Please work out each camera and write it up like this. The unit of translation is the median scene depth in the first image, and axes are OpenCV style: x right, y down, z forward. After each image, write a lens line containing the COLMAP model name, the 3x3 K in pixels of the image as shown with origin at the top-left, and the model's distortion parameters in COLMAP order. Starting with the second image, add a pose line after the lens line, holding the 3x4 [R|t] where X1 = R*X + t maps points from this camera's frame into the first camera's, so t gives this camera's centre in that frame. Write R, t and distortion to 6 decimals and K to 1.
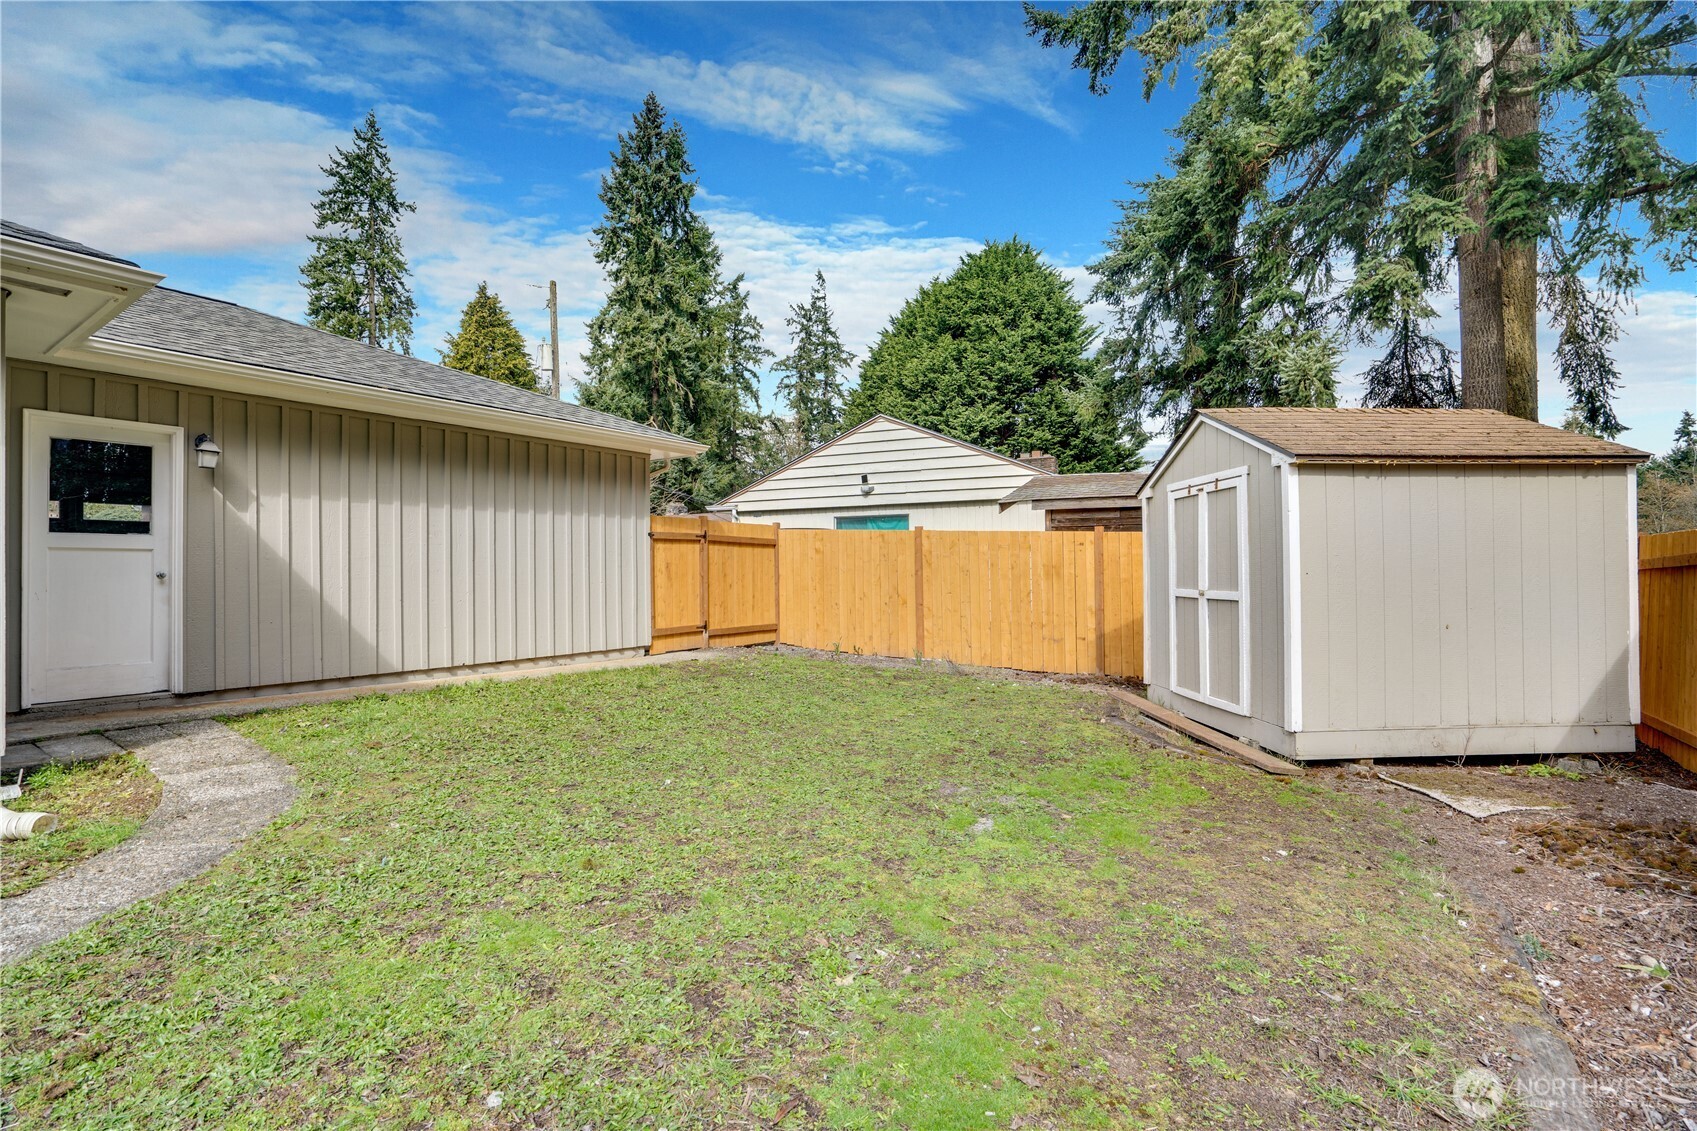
lens RADIAL K [[750.9, 0, 880.5], [0, 750.9, 570.0], [0, 0, 1]] dist [-0.079364, 0.049786]
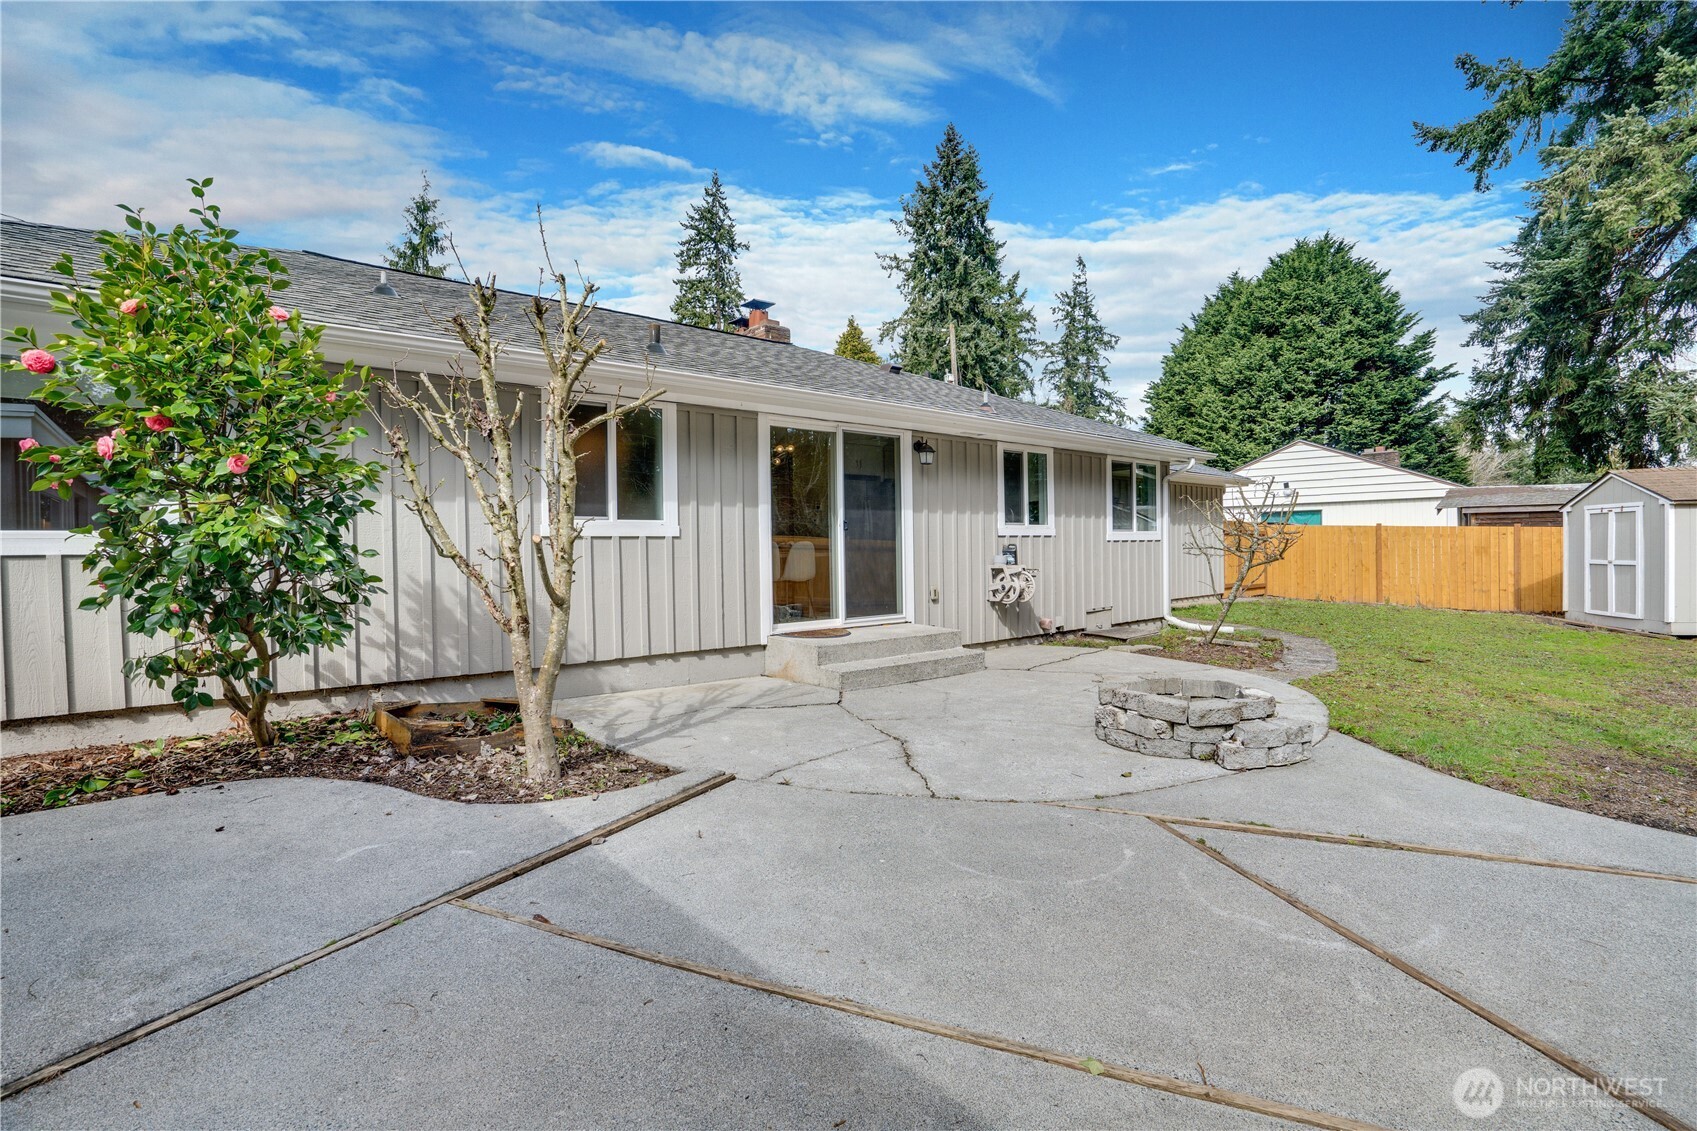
lens RADIAL K [[799.0, 0, 838.8], [0, 799.0, 566.2], [0, 0, 1]] dist [-0.048777, 0.020230]
pose [[0.960716, -0.001428, -0.277529, -0.194209], [0.008826, 0.999638, 0.025412, -0.005748], [0.277392, -0.026863, 0.960381, -0.314408]]
